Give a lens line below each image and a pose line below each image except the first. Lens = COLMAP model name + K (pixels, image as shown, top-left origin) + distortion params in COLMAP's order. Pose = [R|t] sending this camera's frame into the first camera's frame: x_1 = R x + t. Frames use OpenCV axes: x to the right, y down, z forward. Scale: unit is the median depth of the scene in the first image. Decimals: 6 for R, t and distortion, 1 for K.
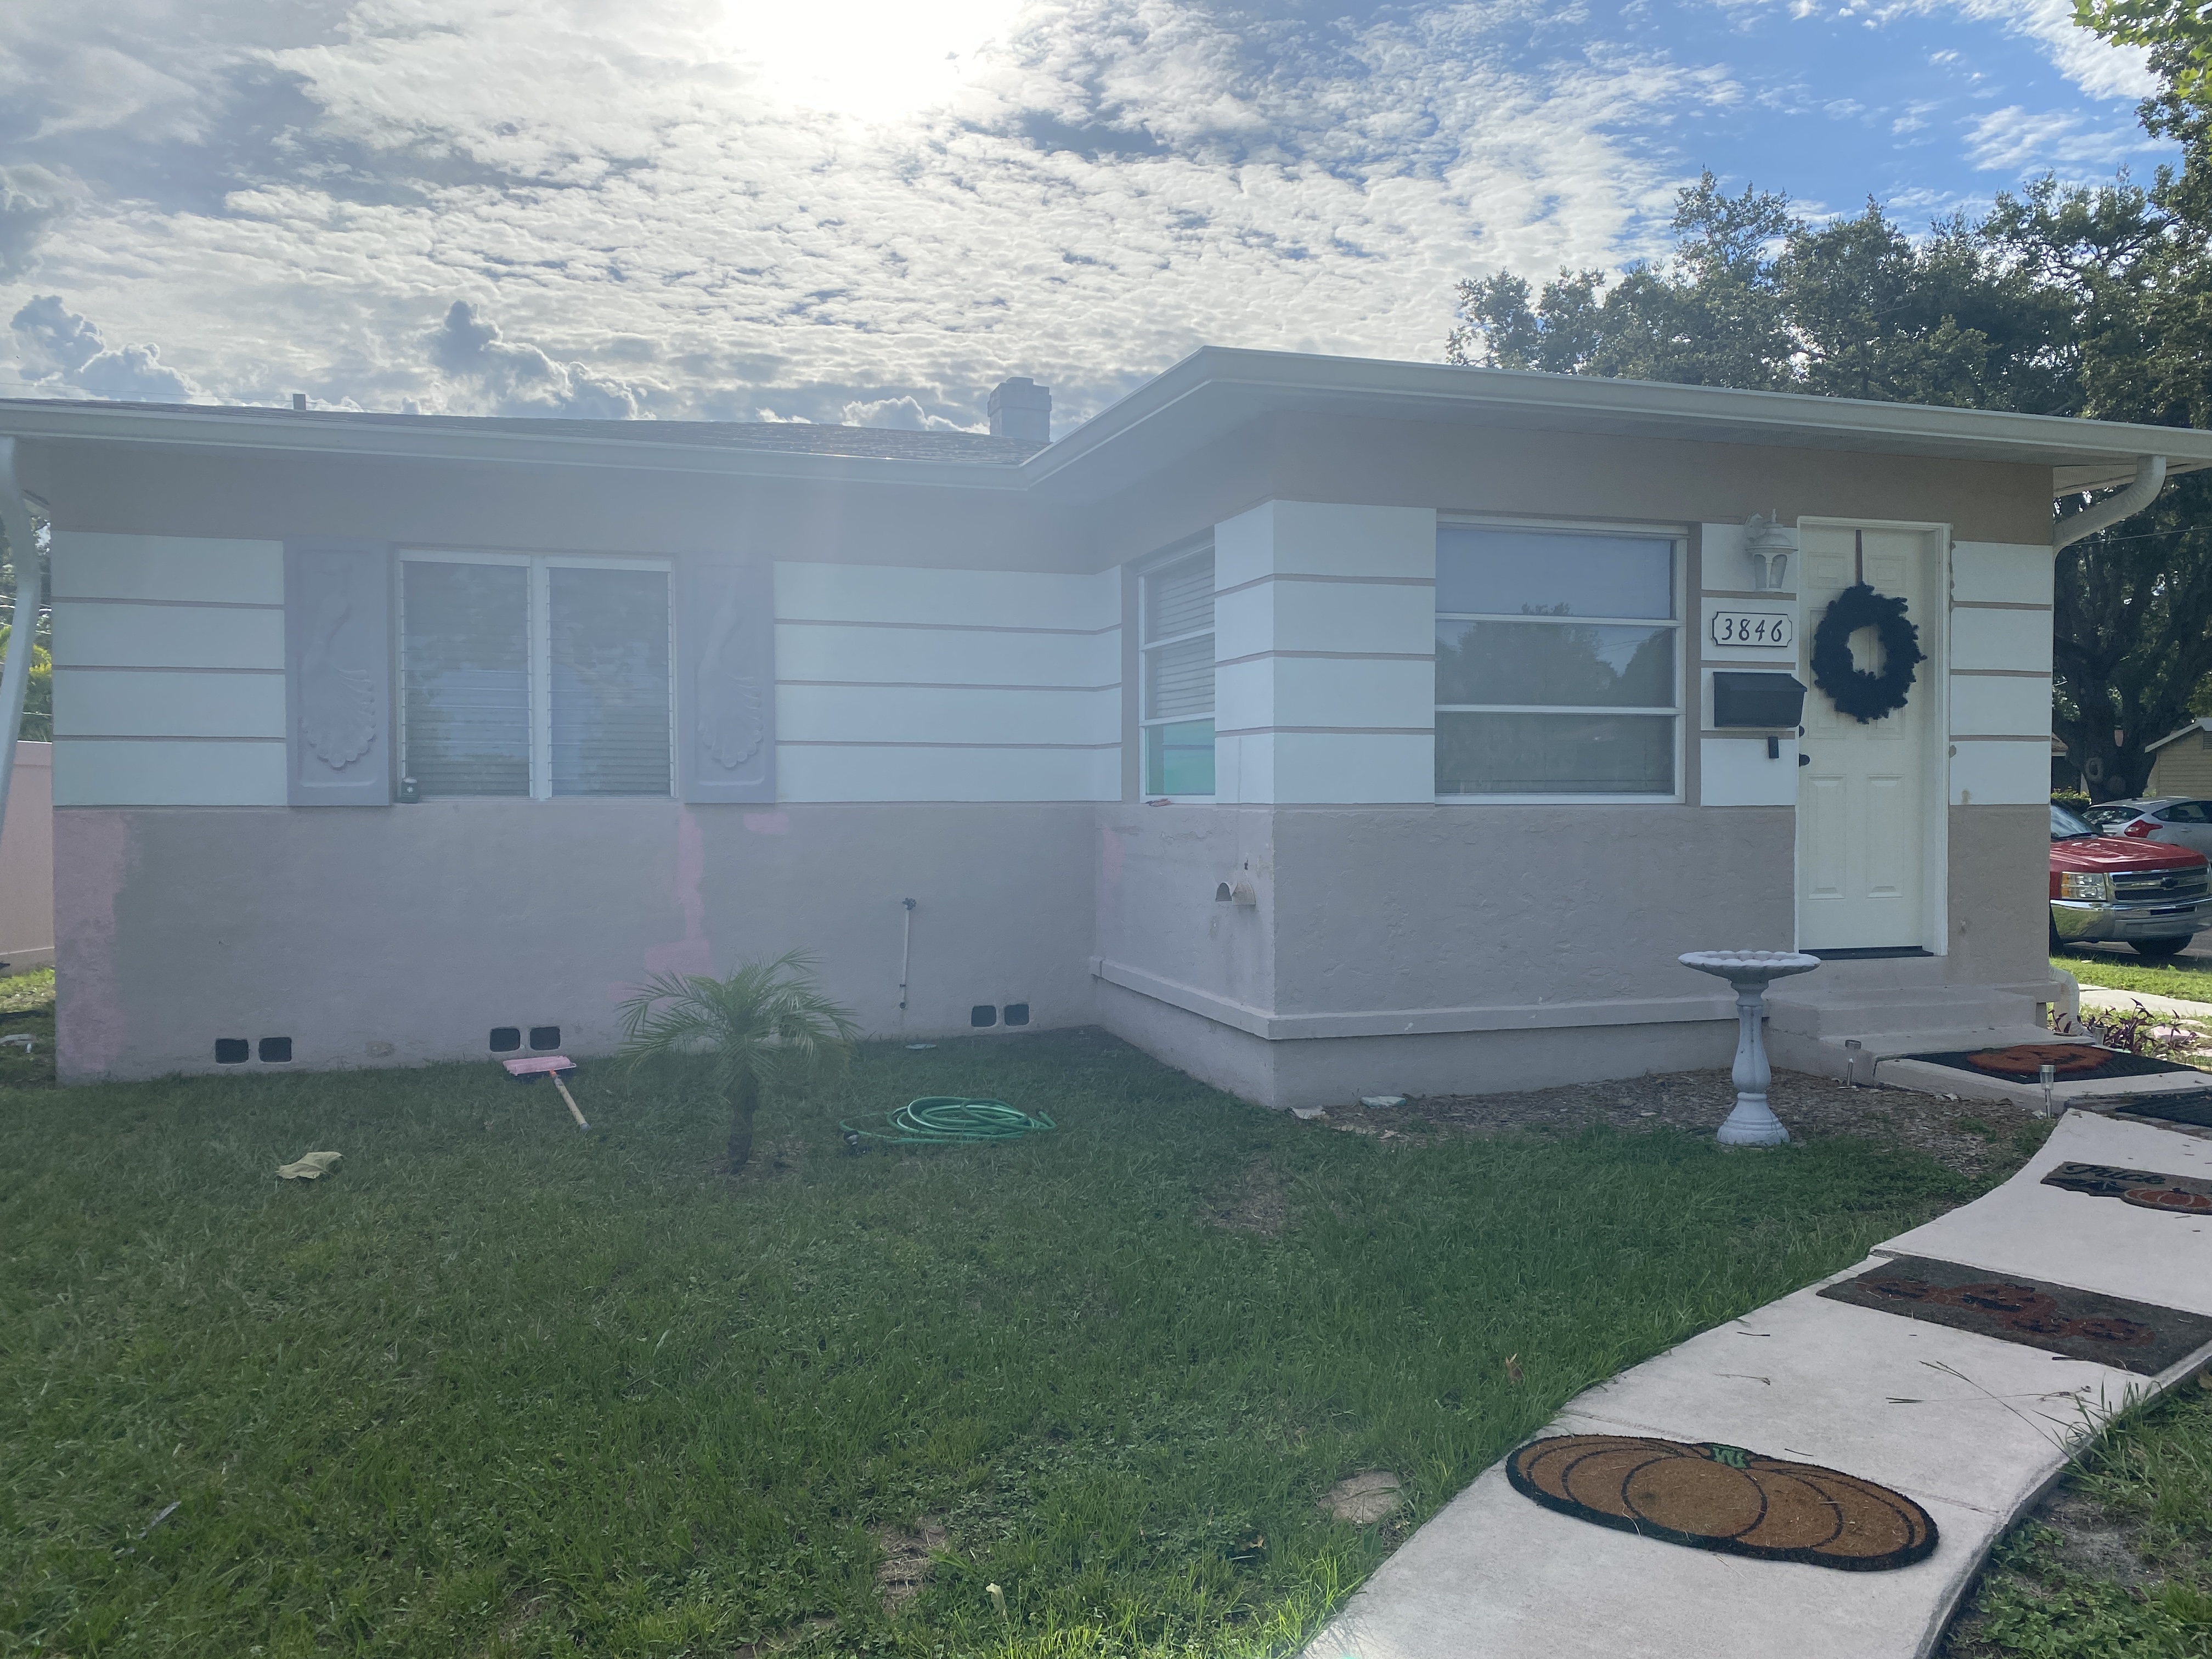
lens RADIAL K [[1661.0, 0, 1100.4], [0, 1661.0, 828.5], [0, 0, 1]] dist [0.047516, -0.050051]
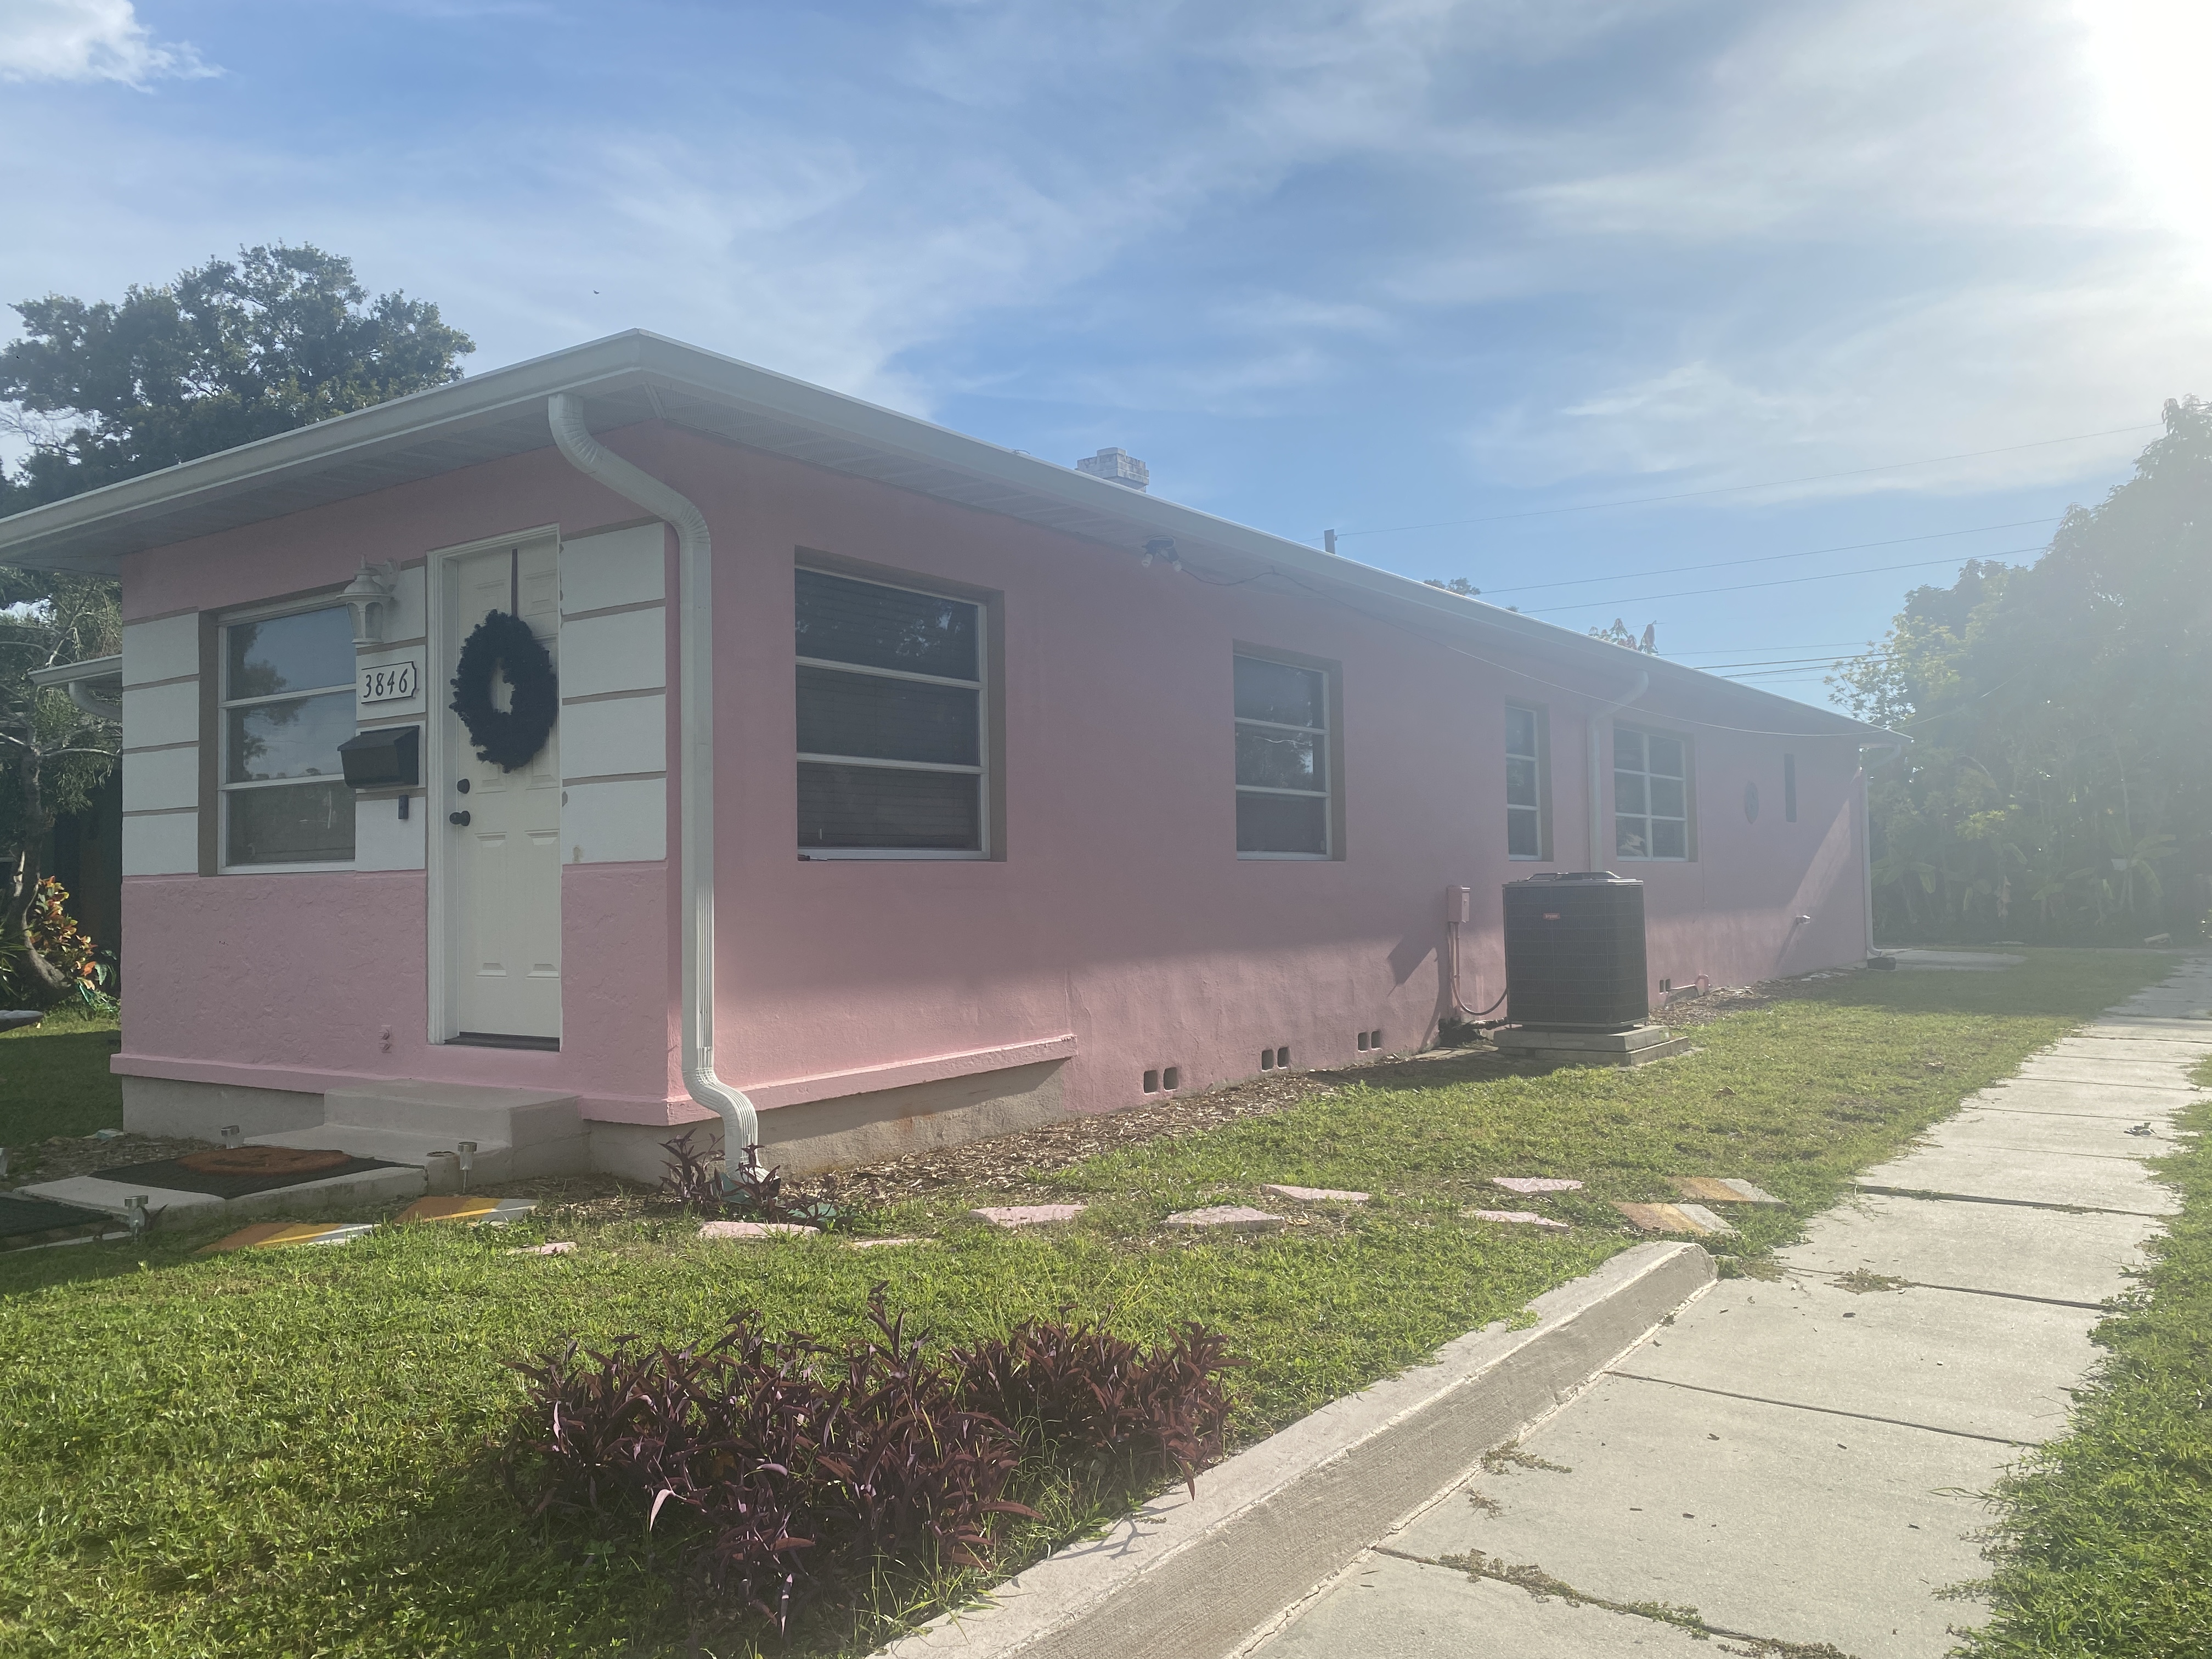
lens RADIAL K [[1661.0, 0, 1116.4], [0, 1661.0, 832.0], [0, 0, 1]] dist [0.047516, -0.050051]
pose [[0.598206, -0.035387, -0.800561, 1.318856], [0.001410, 0.999069, -0.043108, 0.004970], [0.801341, 0.024659, 0.597699, 0.736628]]
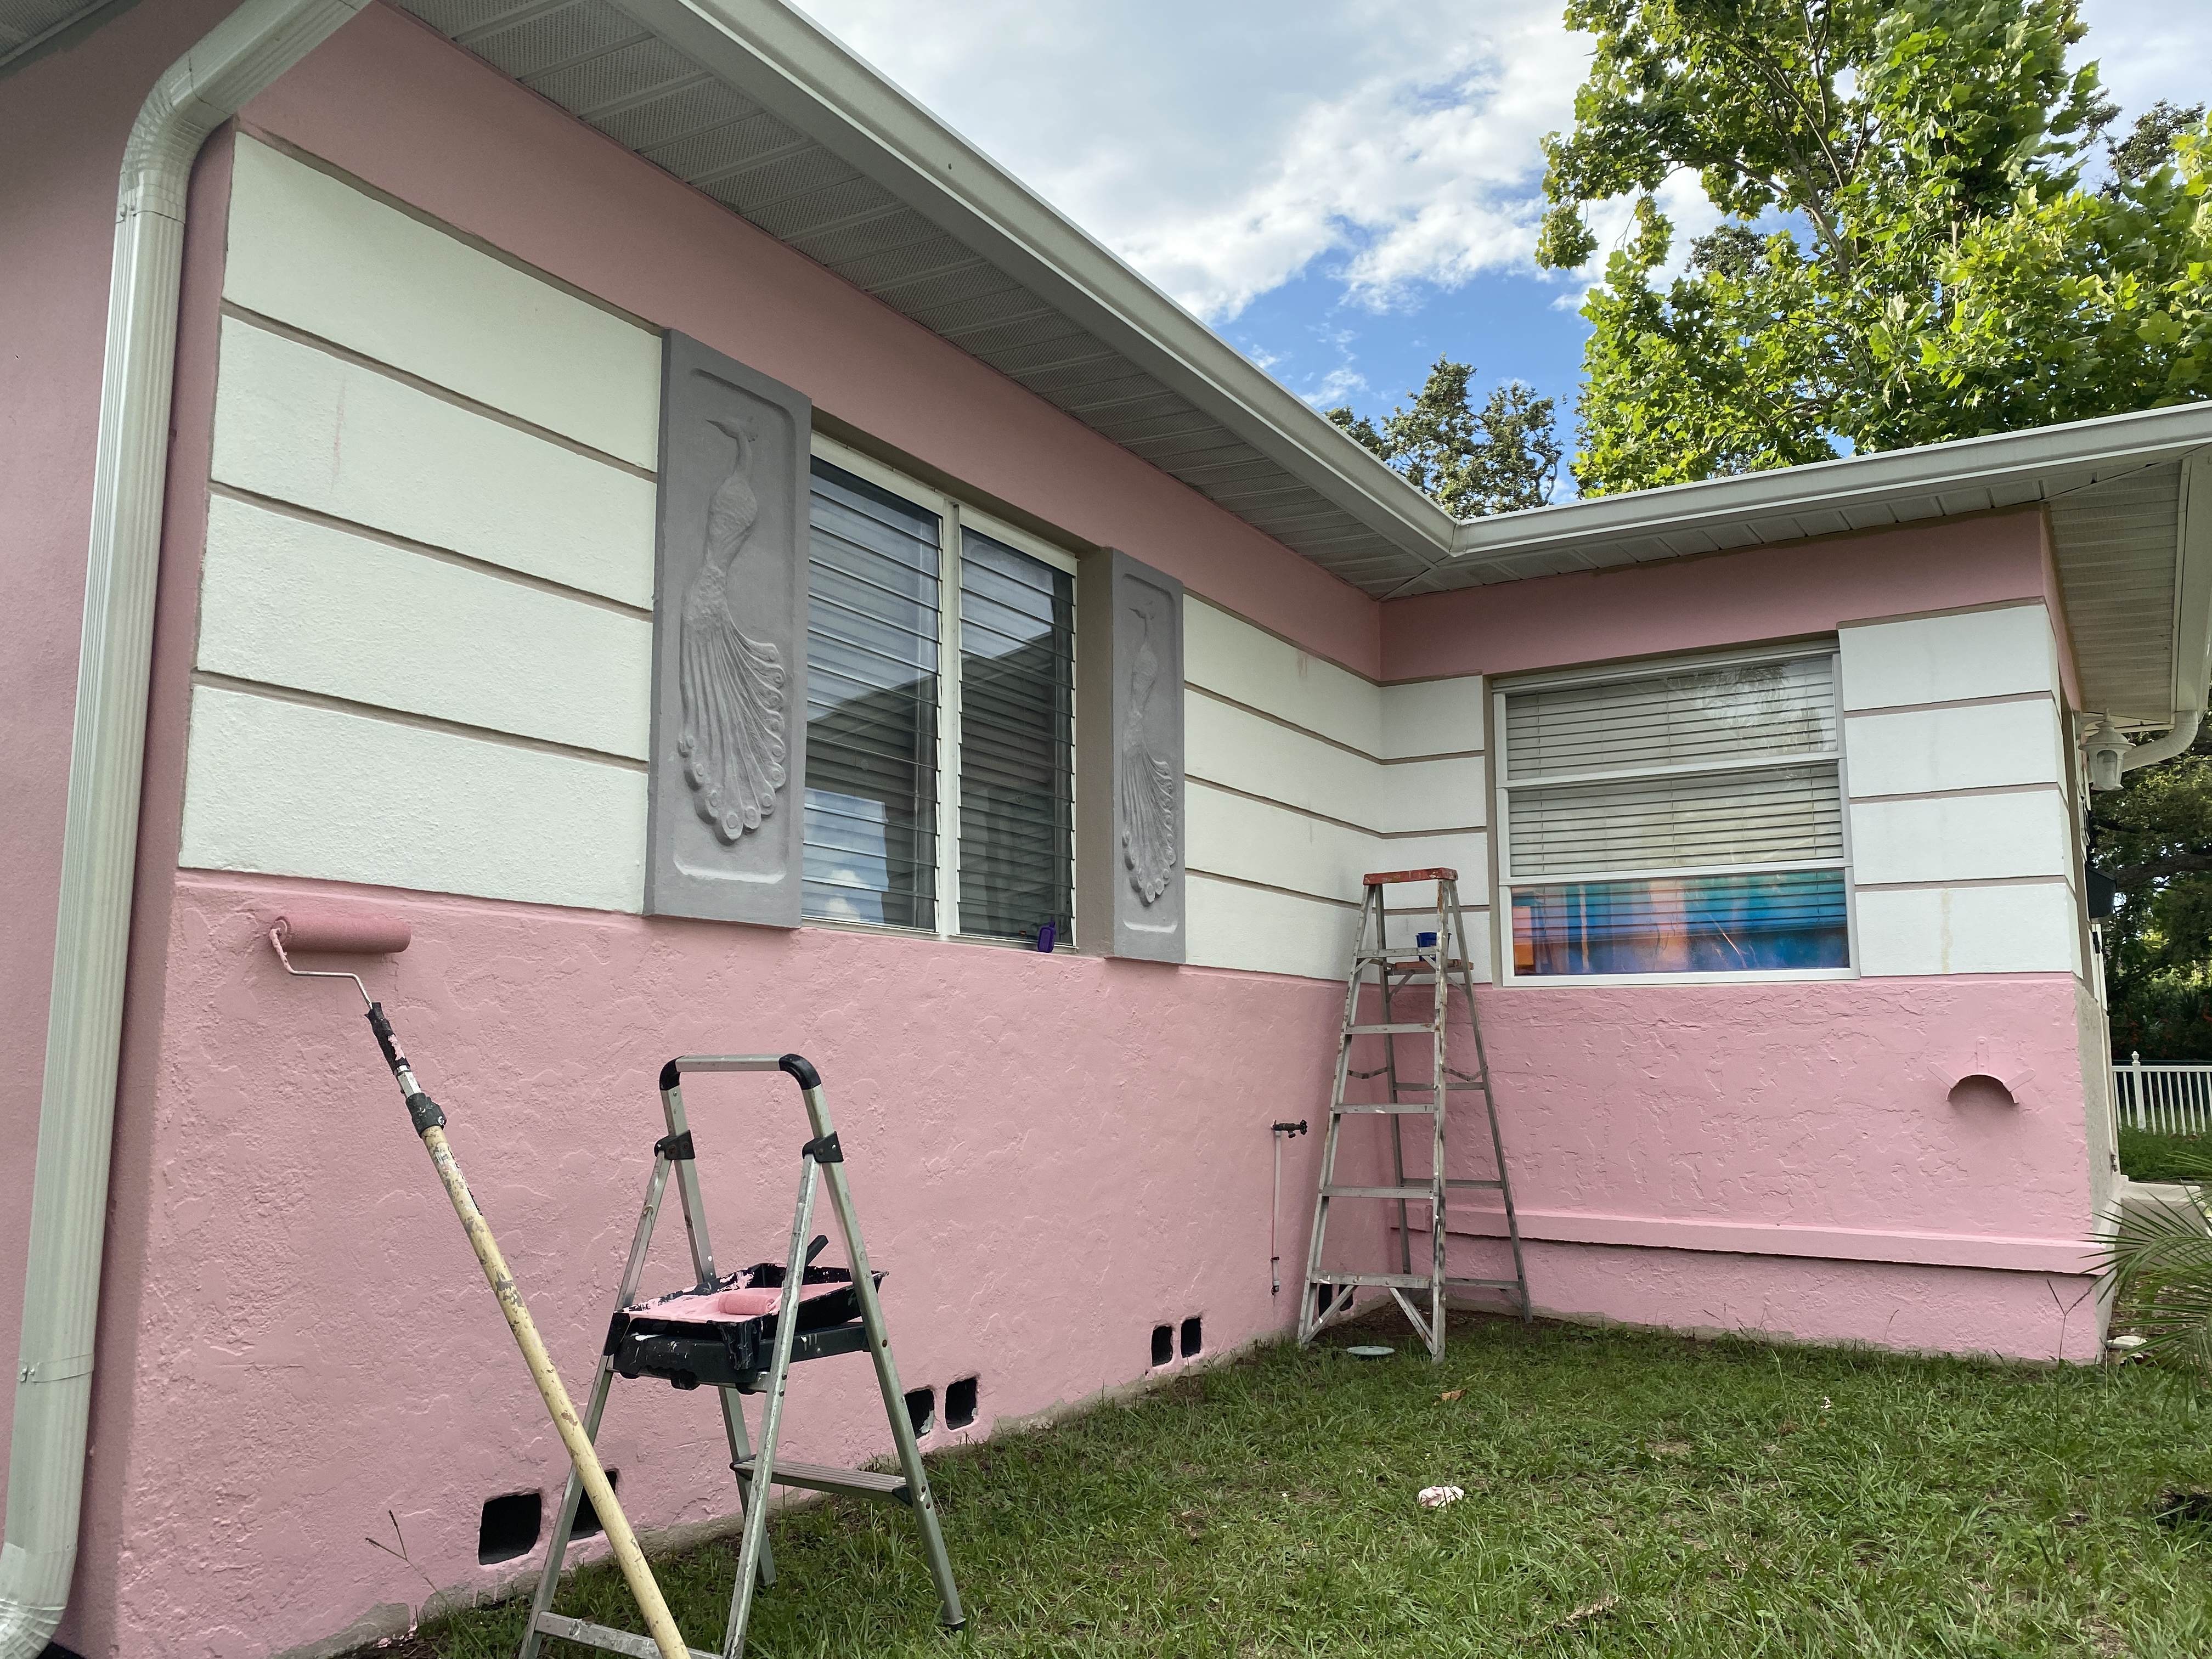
lens RADIAL K [[1661.0, 0, 1097.0], [0, 1661.0, 834.5], [0, 0, 1]] dist [0.047516, -0.050051]
pose [[0.769922, 0.088835, 0.631925, -0.672304], [0.012968, 0.987880, -0.154675, 0.034815], [-0.638007, 0.127282, 0.759438, 0.590504]]
